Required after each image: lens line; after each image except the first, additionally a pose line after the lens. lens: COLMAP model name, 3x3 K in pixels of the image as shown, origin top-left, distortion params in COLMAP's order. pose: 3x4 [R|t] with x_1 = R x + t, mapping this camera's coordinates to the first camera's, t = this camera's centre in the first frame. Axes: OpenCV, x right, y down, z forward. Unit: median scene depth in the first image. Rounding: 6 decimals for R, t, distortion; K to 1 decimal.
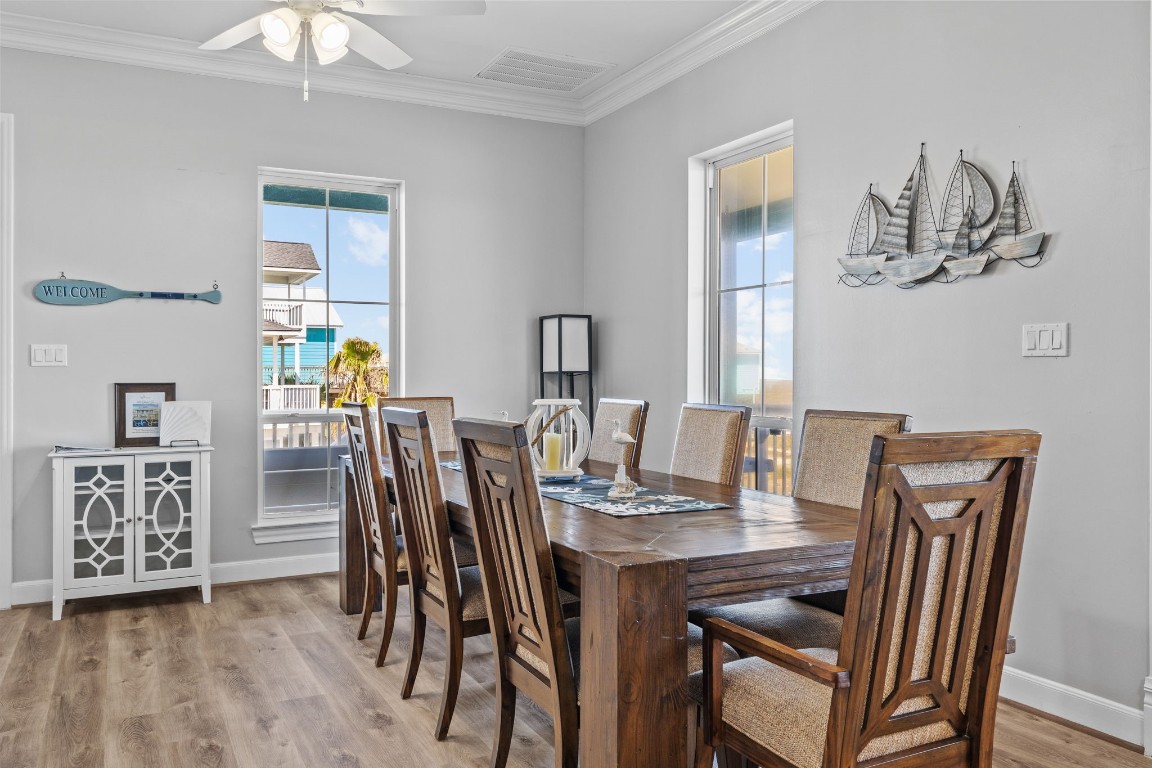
lens RADIAL K [[879.6, 0, 575.3], [0, 879.6, 376.2], [0, 0, 1]] dist [-0.000304, -0.001163]
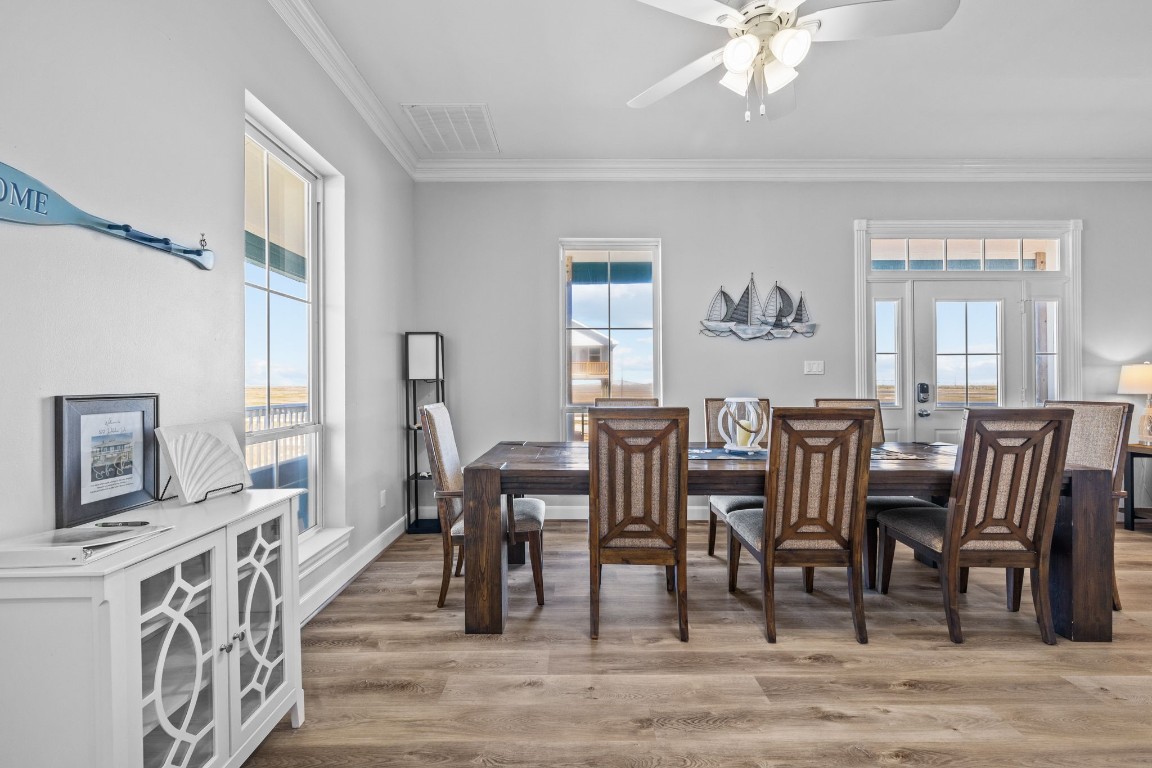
lens RADIAL K [[486.5, 0, 571.2], [0, 486.5, 377.9], [0, 0, 1]] dist [0.001010, 0.000222]
pose [[0.464718, 0.009113, 0.885412, -0.679154], [0.000167, 0.999946, -0.010379, 0.000832], [-0.885459, 0.004972, 0.464692, 0.675598]]
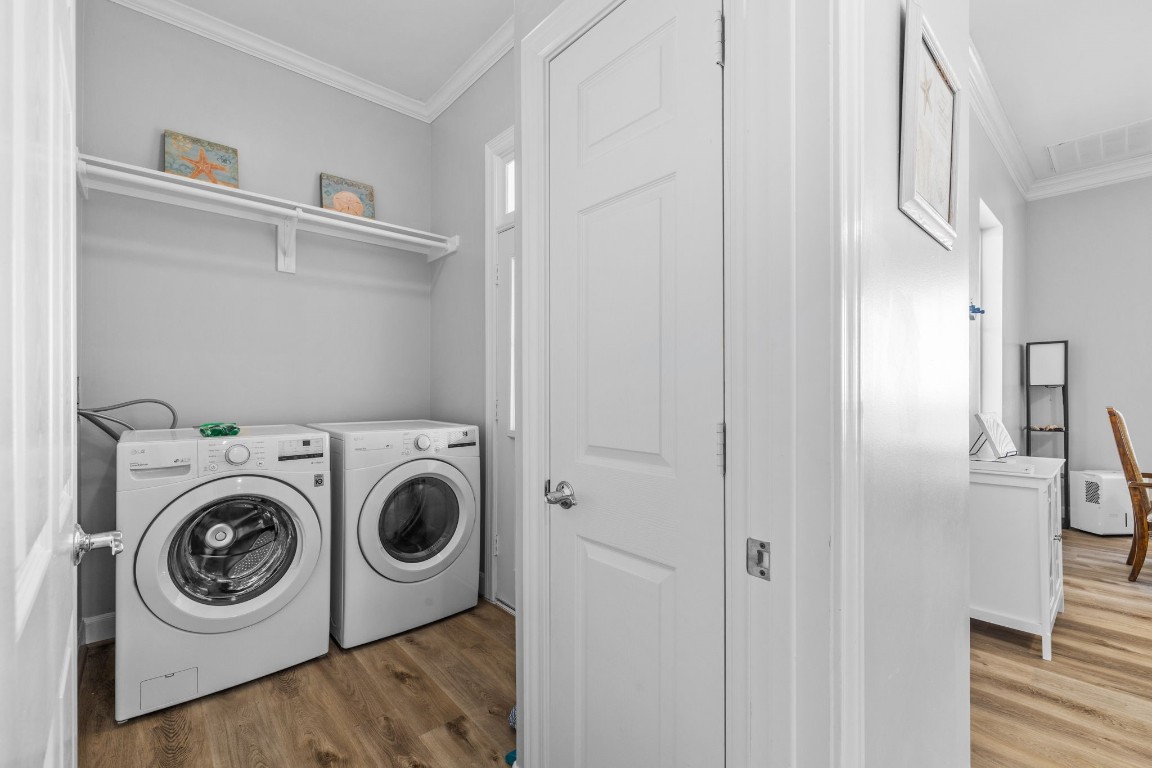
lens RADIAL K [[483.6, 0, 574.2], [0, 483.6, 381.4], [0, 0, 1]] dist [-0.000222, -0.000215]
pose [[0.971987, 0.004543, 0.234991, -1.151091], [-0.003969, 0.999988, -0.002917, -0.005355], [-0.235002, 0.001903, 0.971993, 0.612991]]
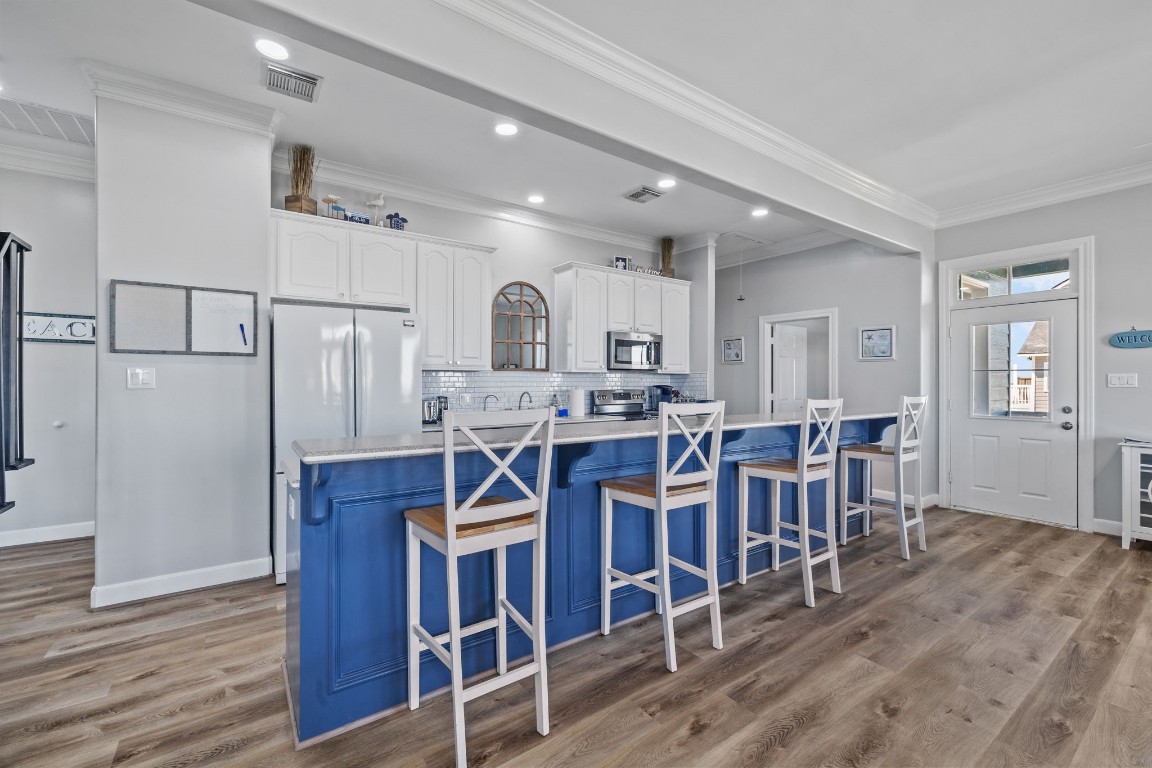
lens RADIAL K [[483.6, 0, 574.2], [0, 483.6, 381.4], [0, 0, 1]] dist [-0.000222, -0.000215]
pose [[0.137004, -0.001772, -0.990569, 0.130978], [-0.000899, 0.999998, -0.001913, -0.020401], [0.990570, 0.001153, 0.137002, -0.097066]]
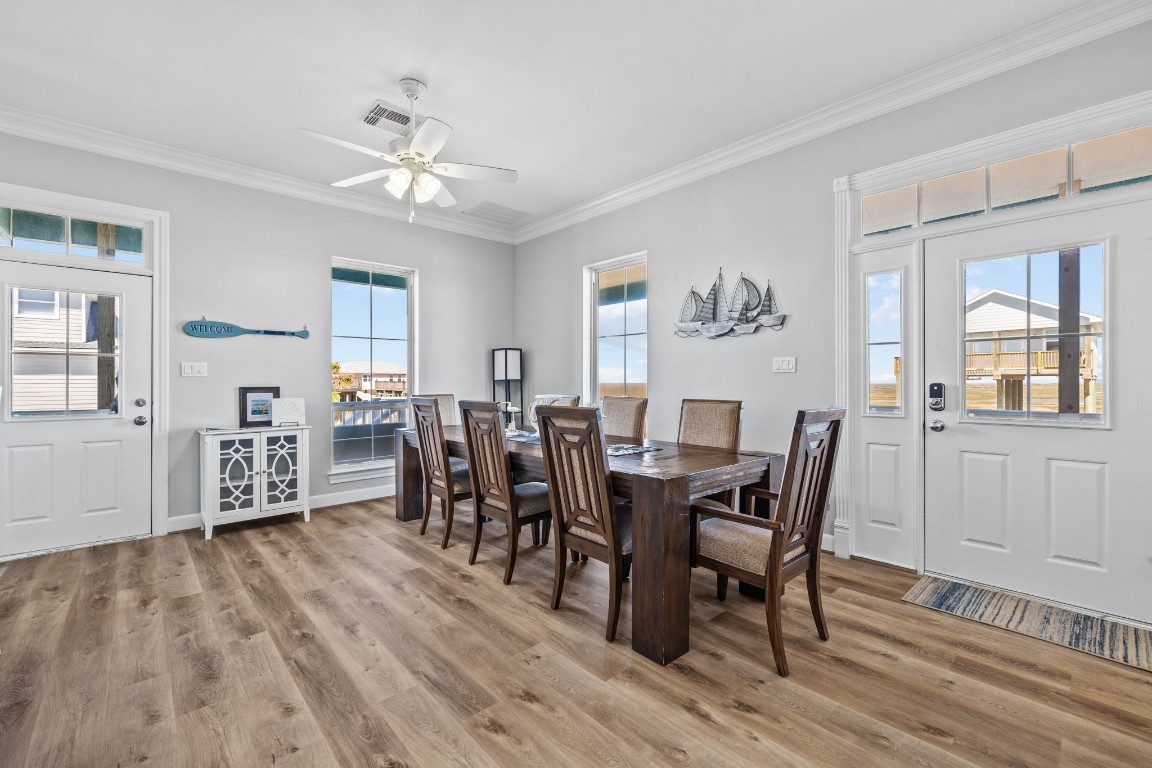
lens RADIAL K [[483.6, 0, 574.2], [0, 483.6, 381.4], [0, 0, 1]] dist [-0.000222, -0.000215]
pose [[0.966649, -0.001482, 0.256100, -0.176227], [0.001539, 0.999999, -0.000023, -0.001818], [-0.256100, 0.000416, 0.966650, 0.003411]]
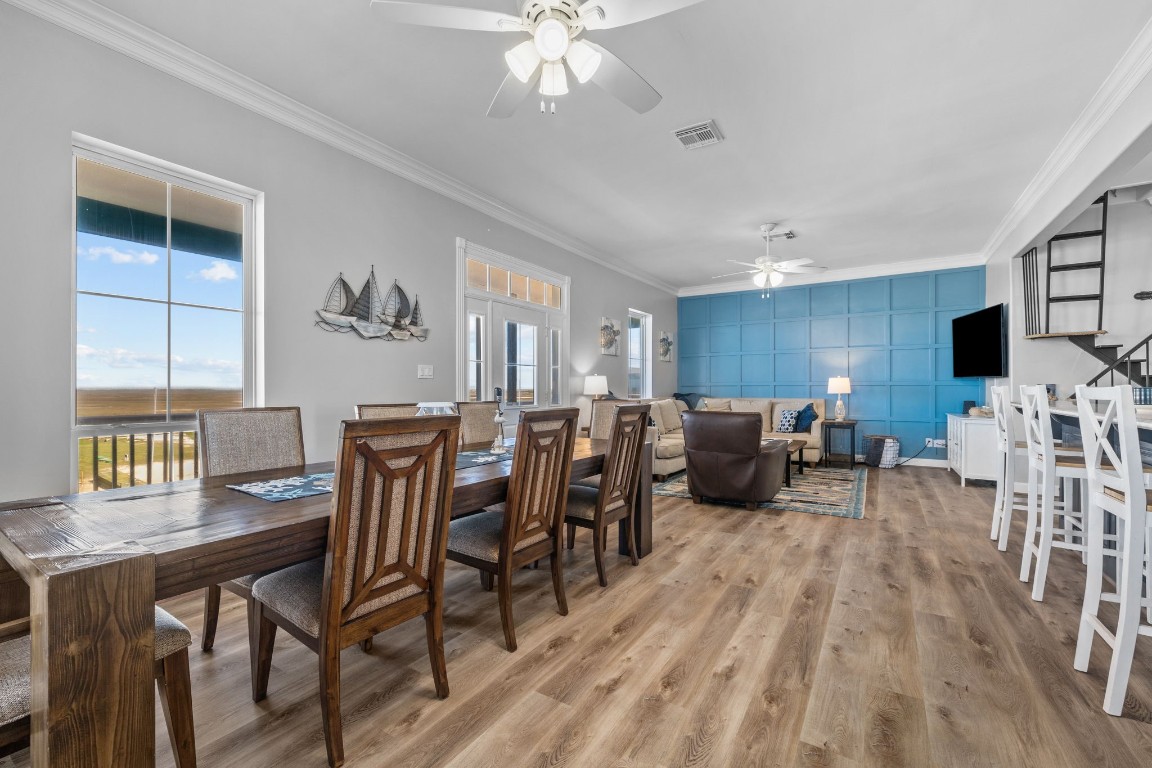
lens RADIAL K [[483.6, 0, 574.2], [0, 483.6, 381.4], [0, 0, 1]] dist [-0.000222, -0.000215]
pose [[-0.498155, 0.011611, 0.867010, -0.594187], [-0.001417, 0.999898, -0.014204, 0.003090], [-0.867087, -0.008305, -0.498088, 0.916637]]
